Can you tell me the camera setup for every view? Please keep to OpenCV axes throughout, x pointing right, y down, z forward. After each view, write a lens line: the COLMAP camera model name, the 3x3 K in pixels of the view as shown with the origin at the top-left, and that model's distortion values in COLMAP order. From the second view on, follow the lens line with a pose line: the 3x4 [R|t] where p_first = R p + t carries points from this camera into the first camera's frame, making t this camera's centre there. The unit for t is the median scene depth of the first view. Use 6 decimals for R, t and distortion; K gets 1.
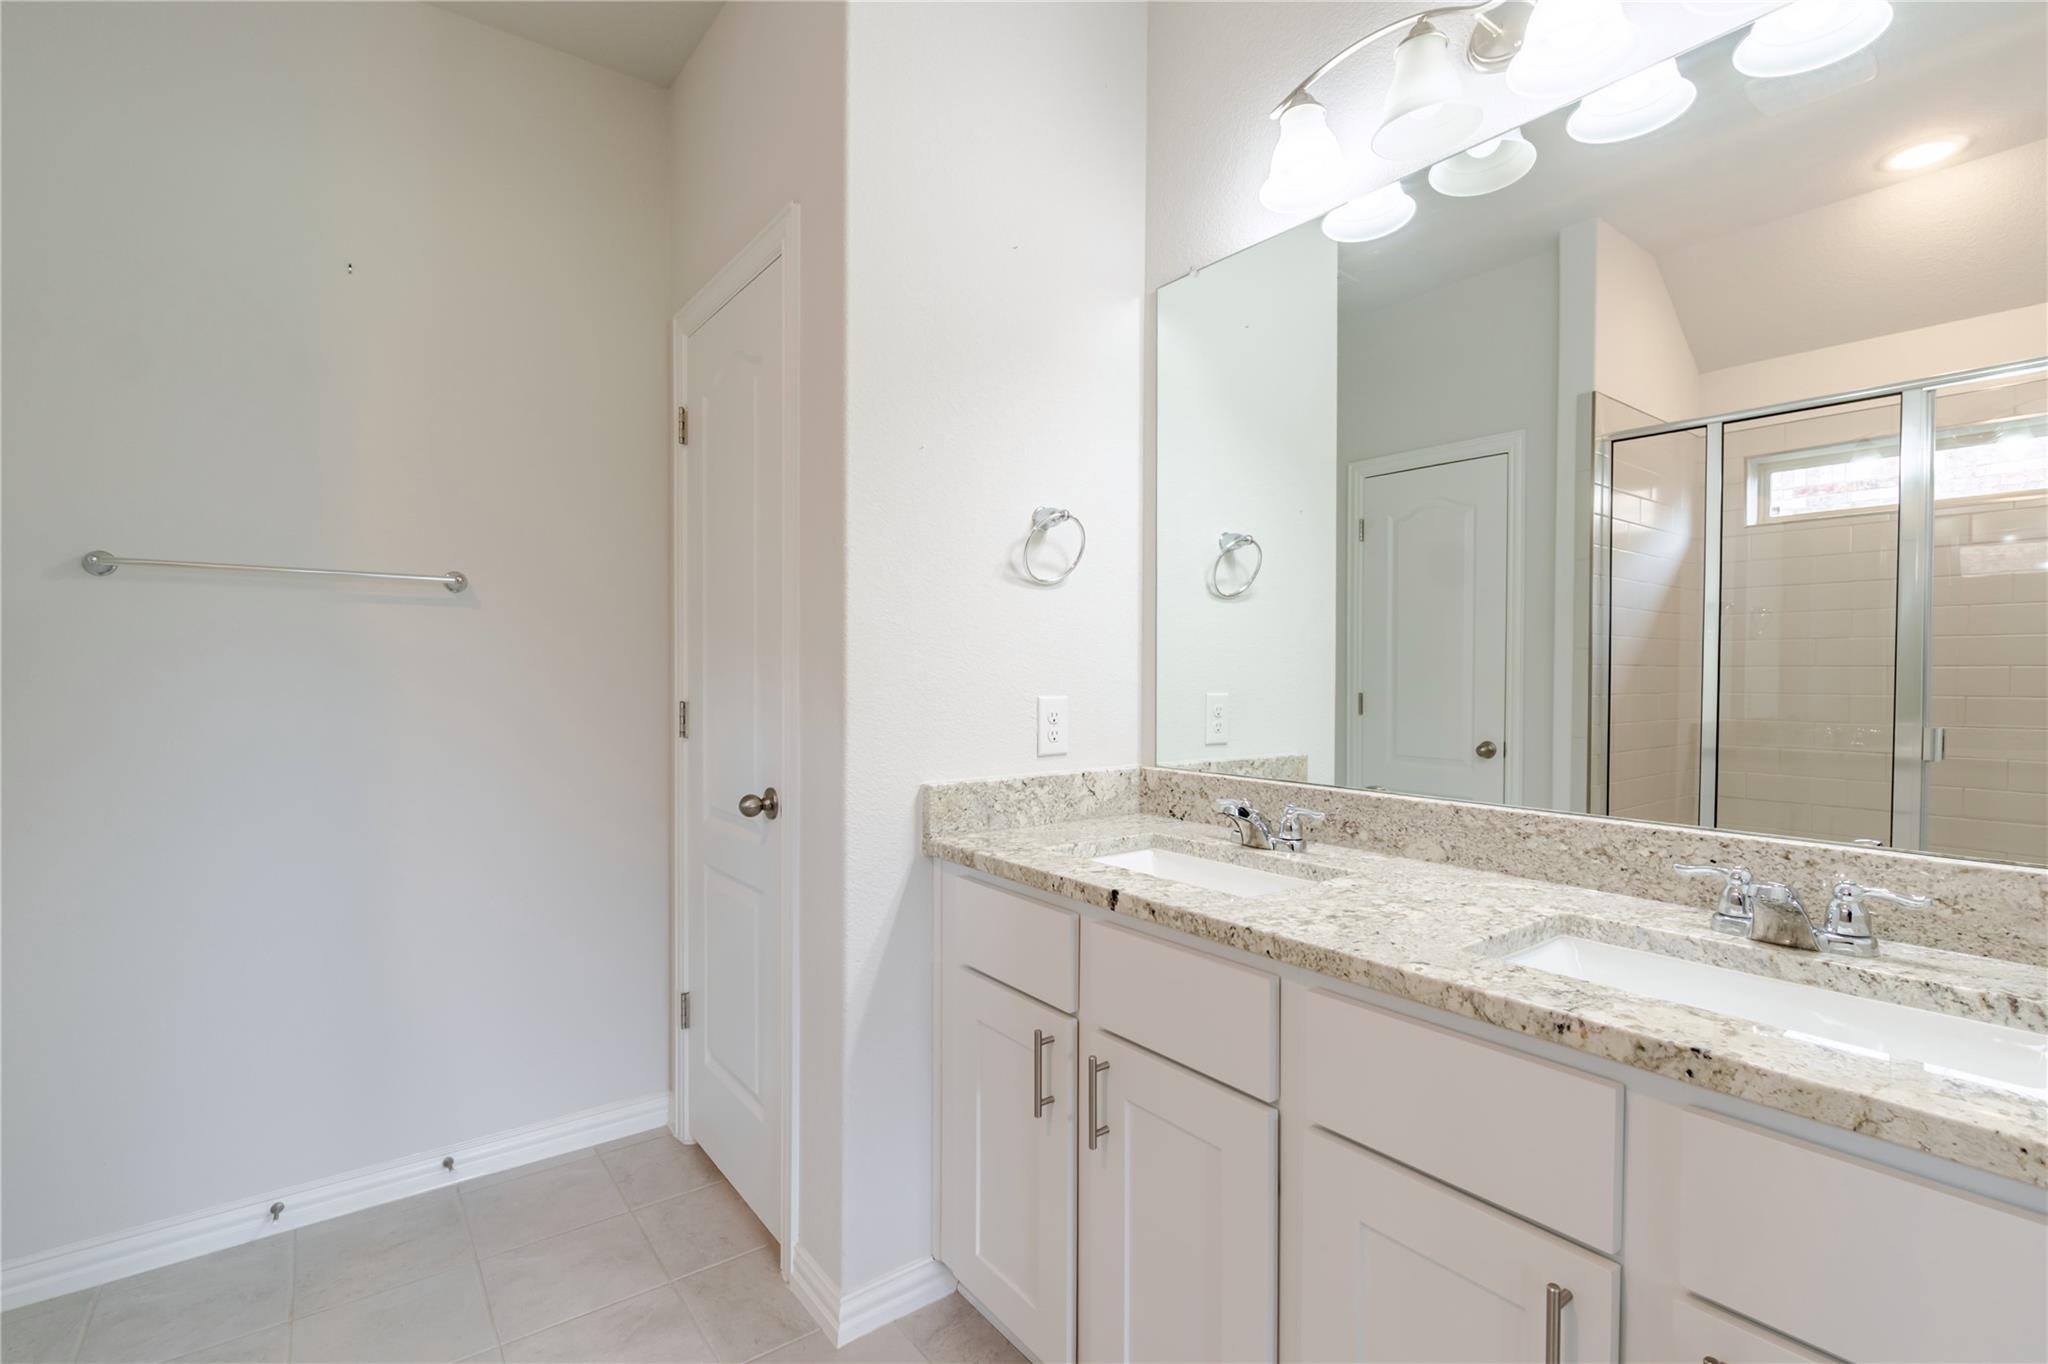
lens RADIAL K [[933.4, 0, 1024.0], [0, 933.4, 682.0], [0, 0, 1]] dist [-0.009918, 0.000407]
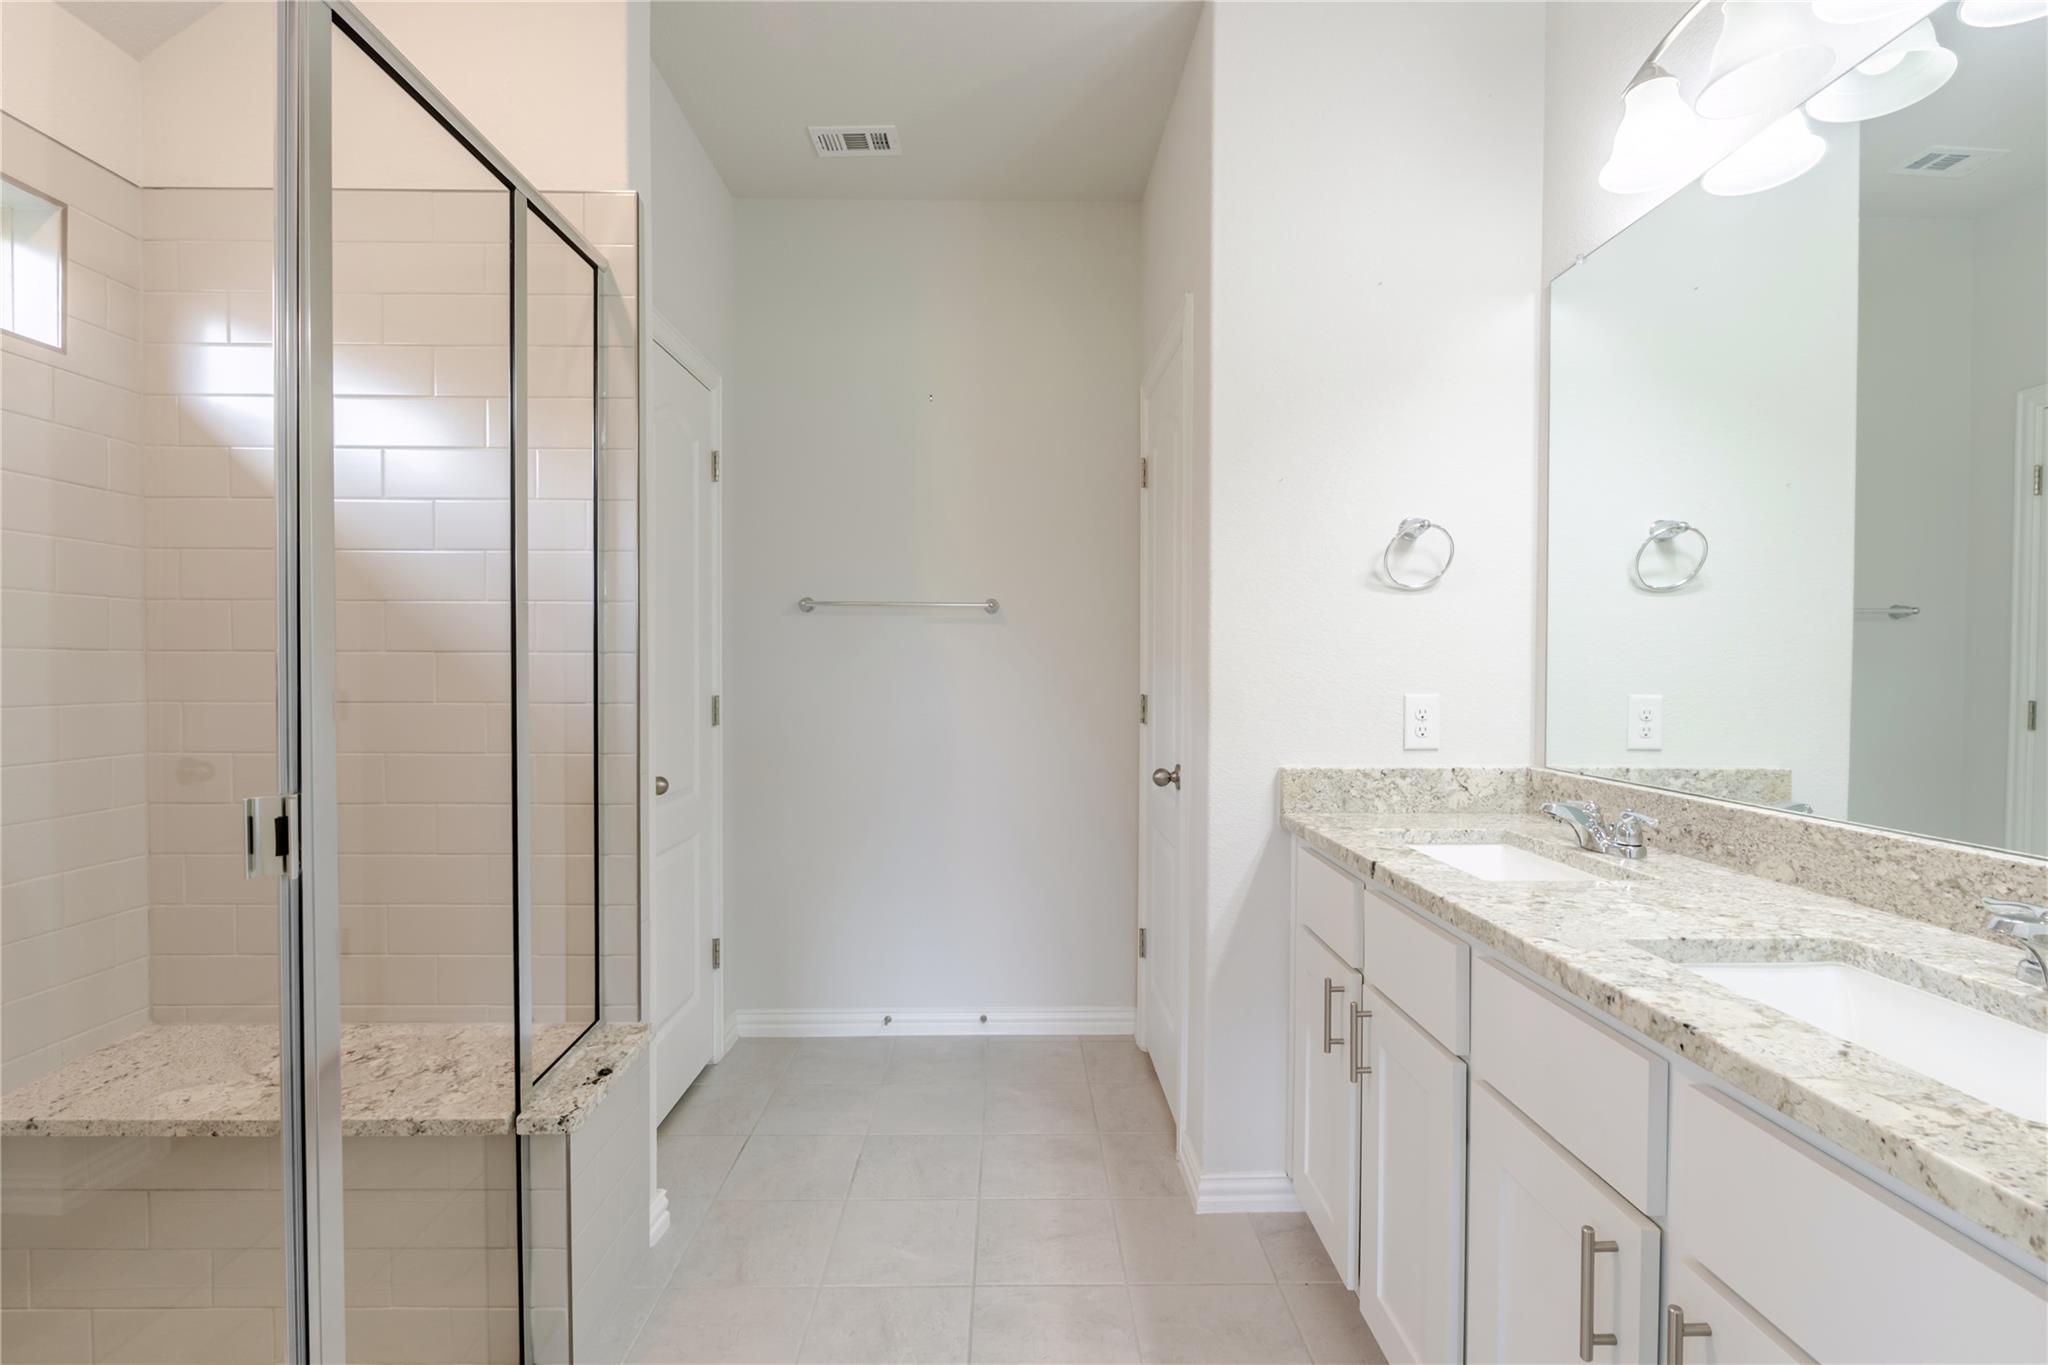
lens RADIAL K [[940.9, 0, 1029.7], [0, 940.9, 682.0], [0, 0, 1]] dist [-0.008045, 0.000187]
pose [[0.810655, 0.008885, -0.585457, 0.358253], [-0.007863, 0.999960, 0.004288, 0.000043], [0.585472, 0.001127, 0.810692, -0.157108]]
